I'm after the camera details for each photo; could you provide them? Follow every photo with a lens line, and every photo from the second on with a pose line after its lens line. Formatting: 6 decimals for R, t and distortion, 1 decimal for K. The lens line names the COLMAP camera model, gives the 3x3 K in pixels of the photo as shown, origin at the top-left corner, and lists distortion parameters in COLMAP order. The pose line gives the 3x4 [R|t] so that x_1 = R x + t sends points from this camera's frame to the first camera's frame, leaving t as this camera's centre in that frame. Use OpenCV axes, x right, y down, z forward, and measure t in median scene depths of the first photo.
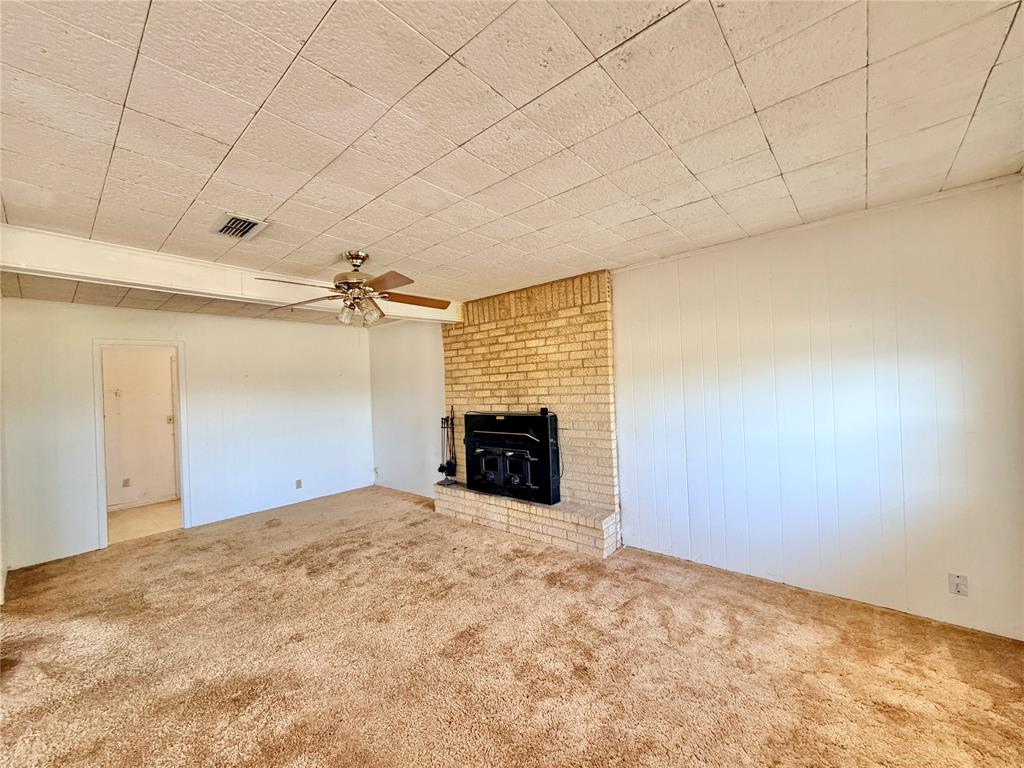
lens RADIAL K [[406.4, 0, 509.5], [0, 406.4, 383.9], [0, 0, 1]] dist [-0.002219, -0.000297]
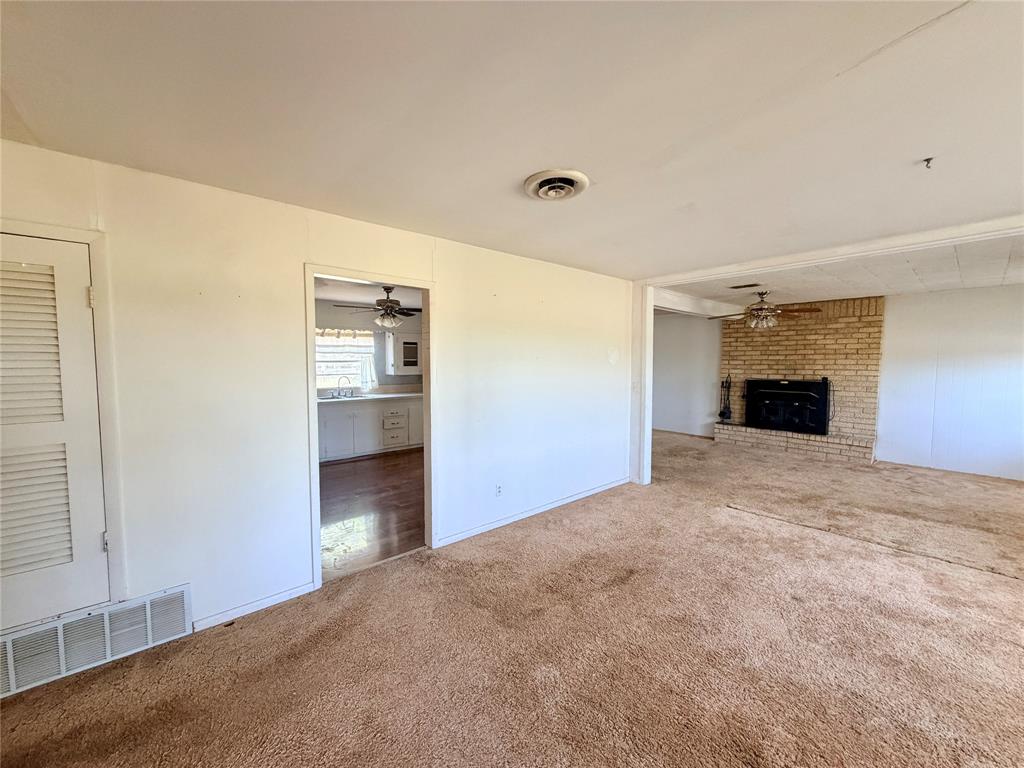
lens RADIAL K [[406.4, 0, 509.5], [0, 406.4, 383.9], [0, 0, 1]] dist [-0.002219, -0.000297]
pose [[0.989824, 0.047134, -0.134260, -0.907015], [-0.037886, 0.996783, 0.070627, 0.016721], [0.137157, -0.064822, 0.988426, -0.763859]]
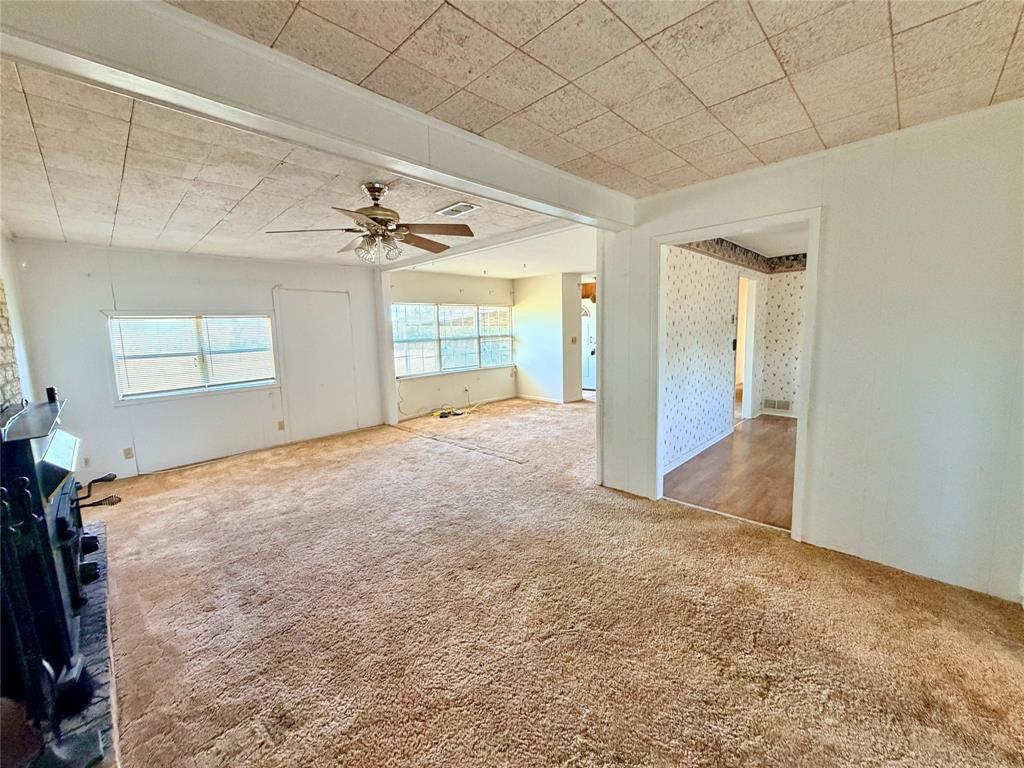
lens RADIAL K [[406.4, 0, 509.5], [0, 406.4, 383.9], [0, 0, 1]] dist [-0.002219, -0.000297]
pose [[-0.995977, 0.053621, 0.071793, -0.522515], [0.062223, 0.990392, 0.123498, 0.019185], [-0.064482, 0.127468, -0.989744, 1.379681]]
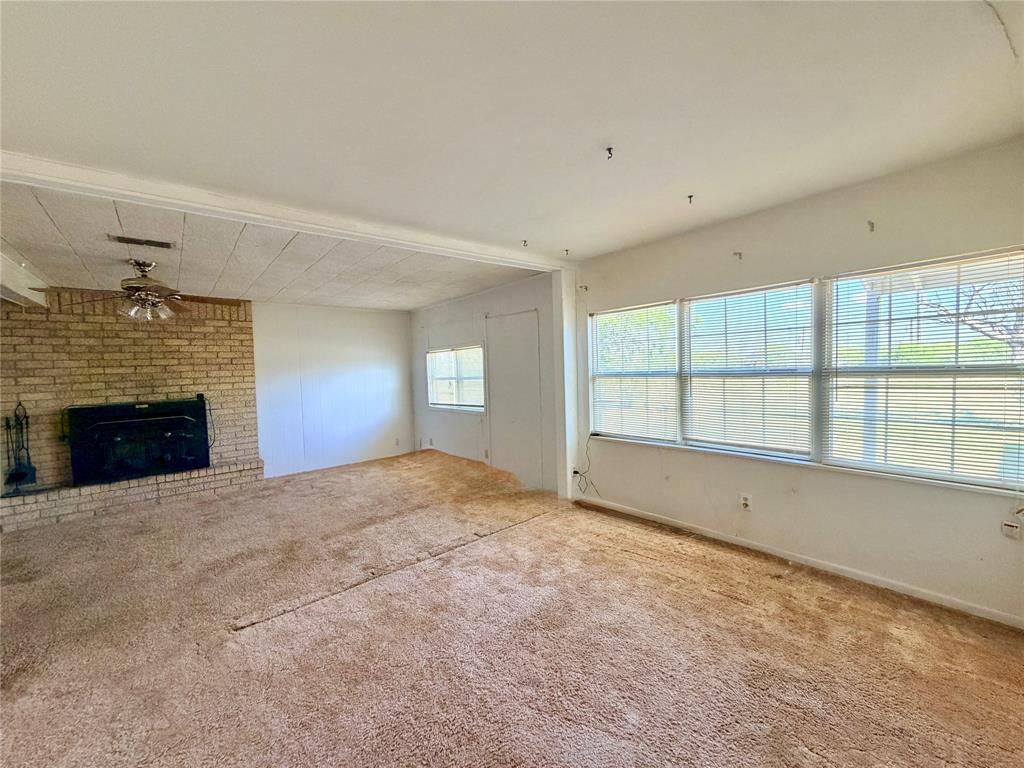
lens RADIAL K [[406.4, 0, 509.5], [0, 406.4, 383.9], [0, 0, 1]] dist [-0.002219, -0.000297]
pose [[0.149834, -0.007843, 0.988680, -0.985973], [0.019624, 0.999795, 0.004957, 0.037599], [-0.988516, 0.018659, 0.149957, -0.161457]]
